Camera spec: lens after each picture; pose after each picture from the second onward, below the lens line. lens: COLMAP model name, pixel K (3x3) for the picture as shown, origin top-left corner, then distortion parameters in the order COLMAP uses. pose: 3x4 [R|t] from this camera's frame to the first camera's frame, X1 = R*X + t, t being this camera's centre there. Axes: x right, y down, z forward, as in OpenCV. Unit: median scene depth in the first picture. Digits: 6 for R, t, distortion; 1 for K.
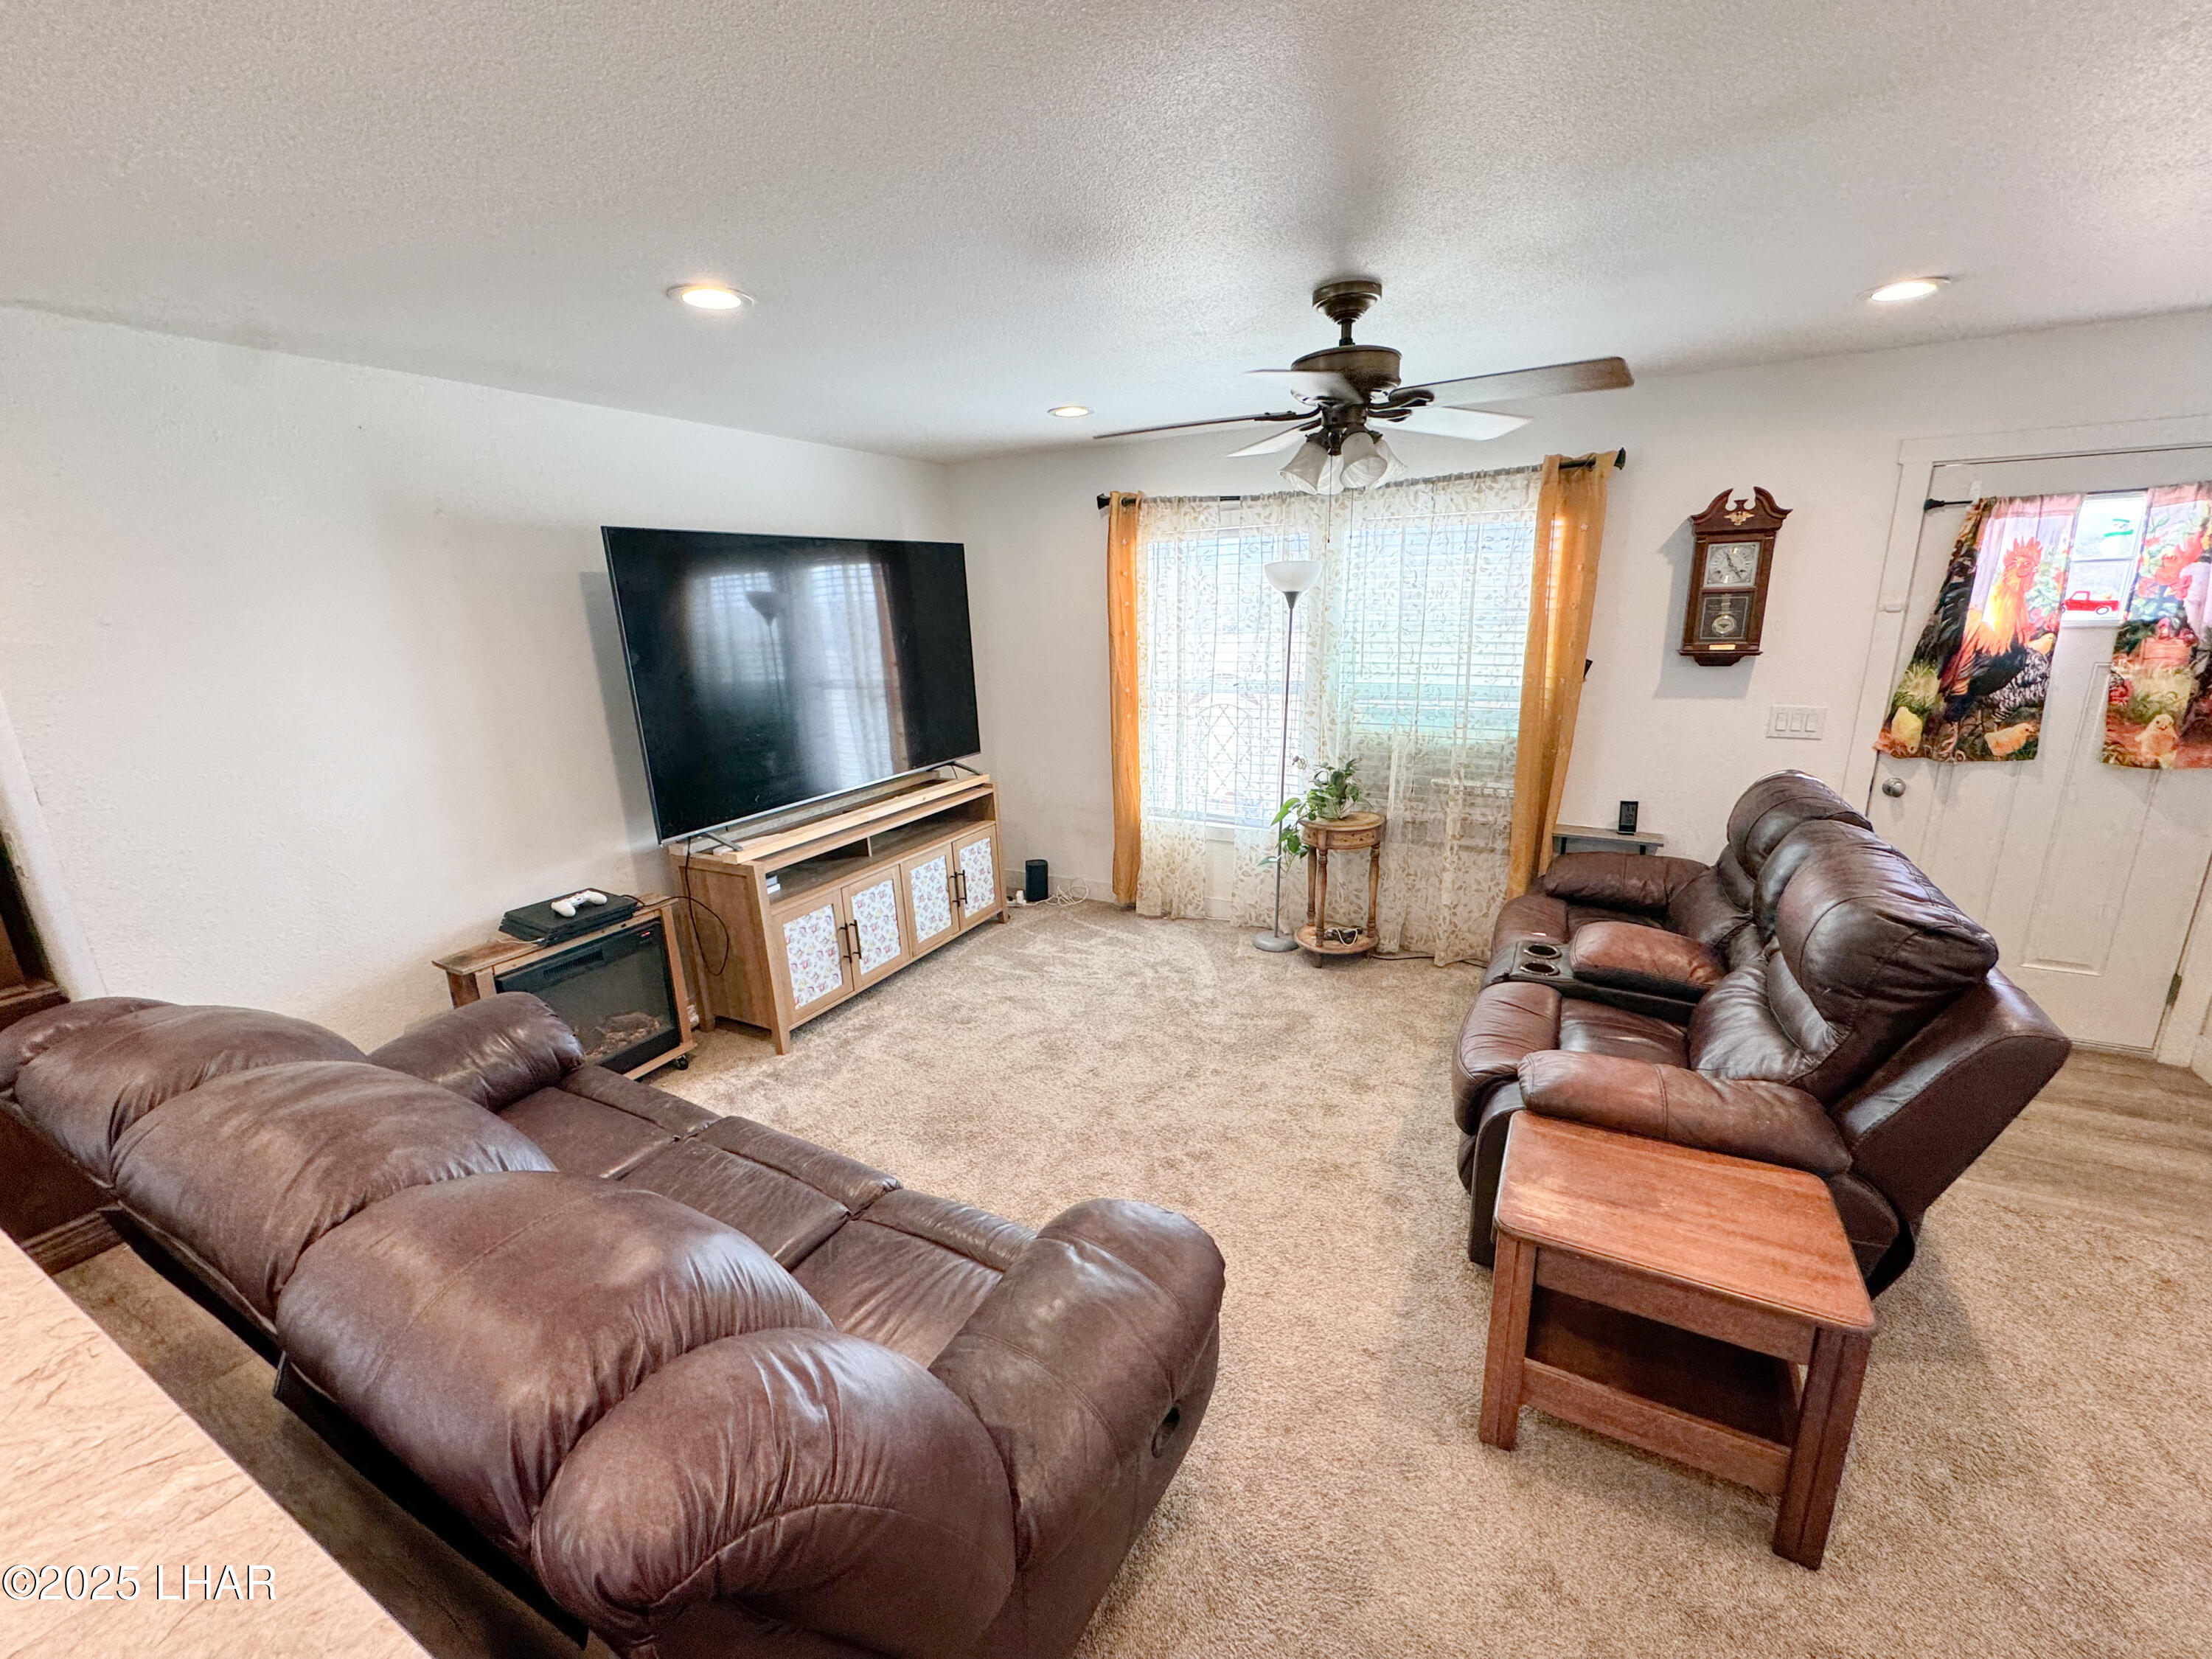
lens RADIAL K [[890.5, 0, 1106.0], [0, 890.5, 829.5], [0, 0, 1]] dist [0.000442, -0.000034]
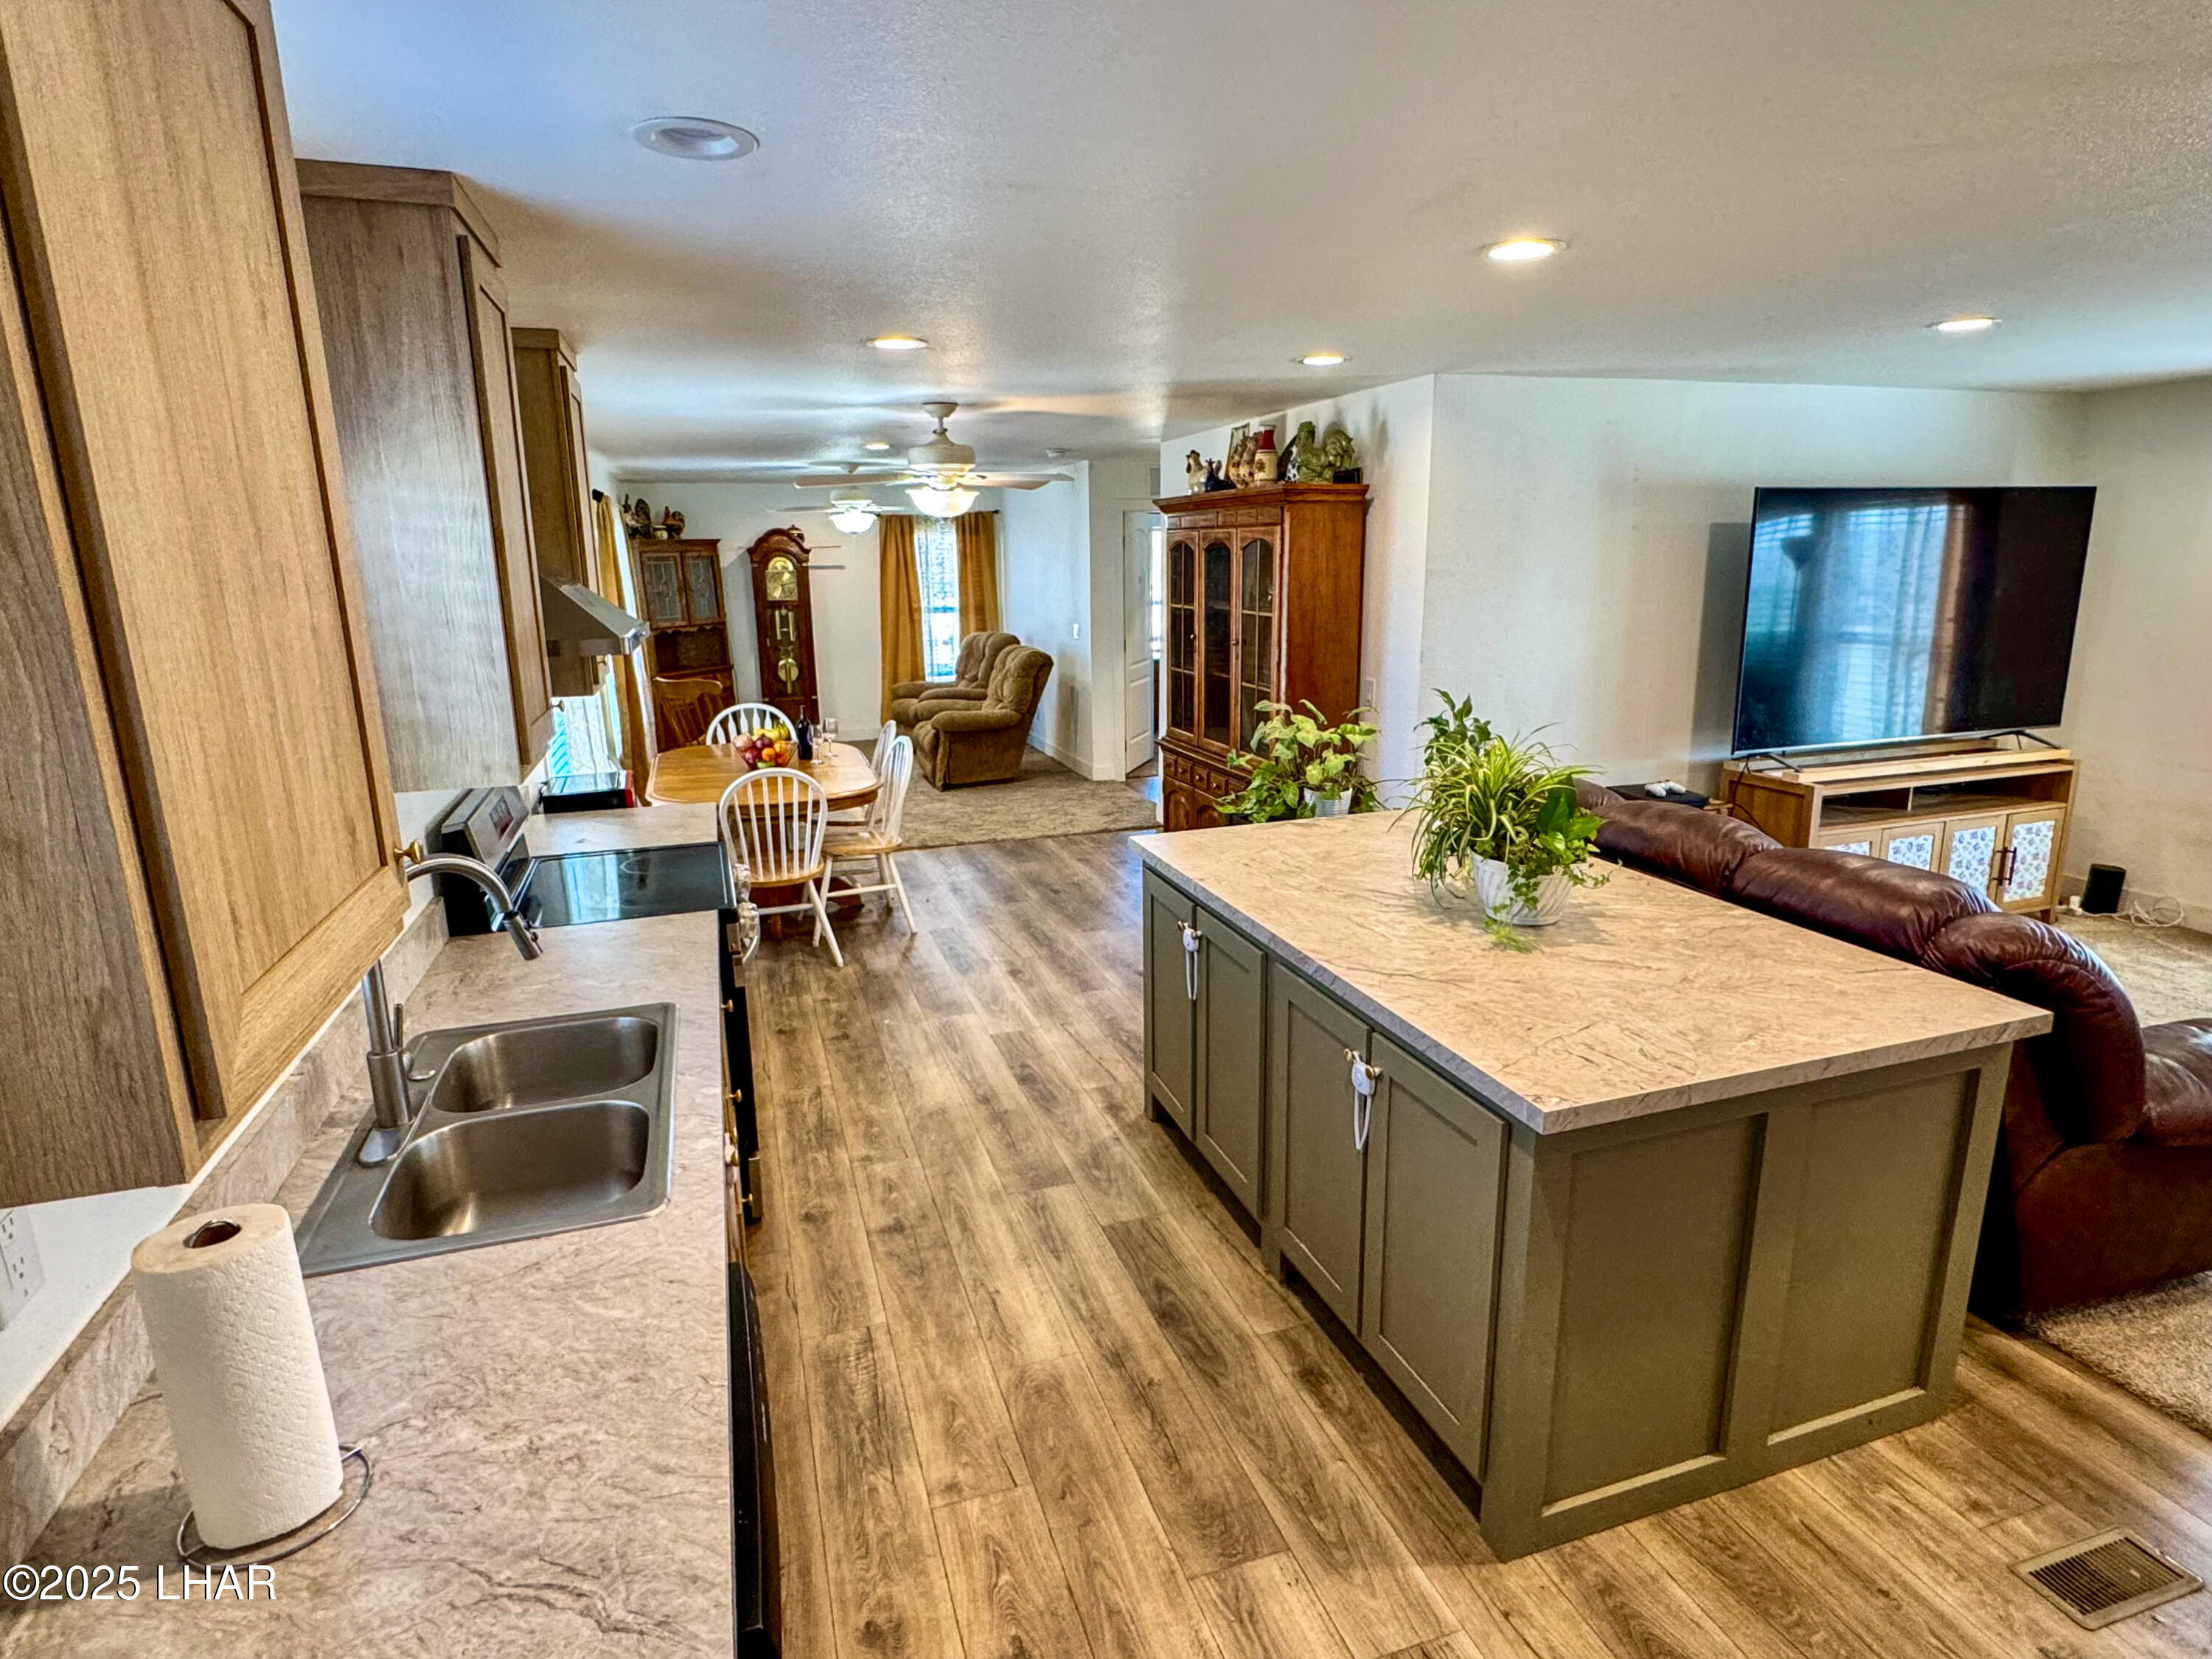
lens RADIAL K [[1187.4, 0, 1106.0], [0, 1187.4, 829.5], [0, 0, 1]] dist [0.000245, -0.000192]
pose [[0.726630, 0.178796, -0.663356, -0.032784], [-0.186140, 0.980663, 0.060426, 0.121719], [0.661333, 0.079570, 0.745860, -0.494031]]
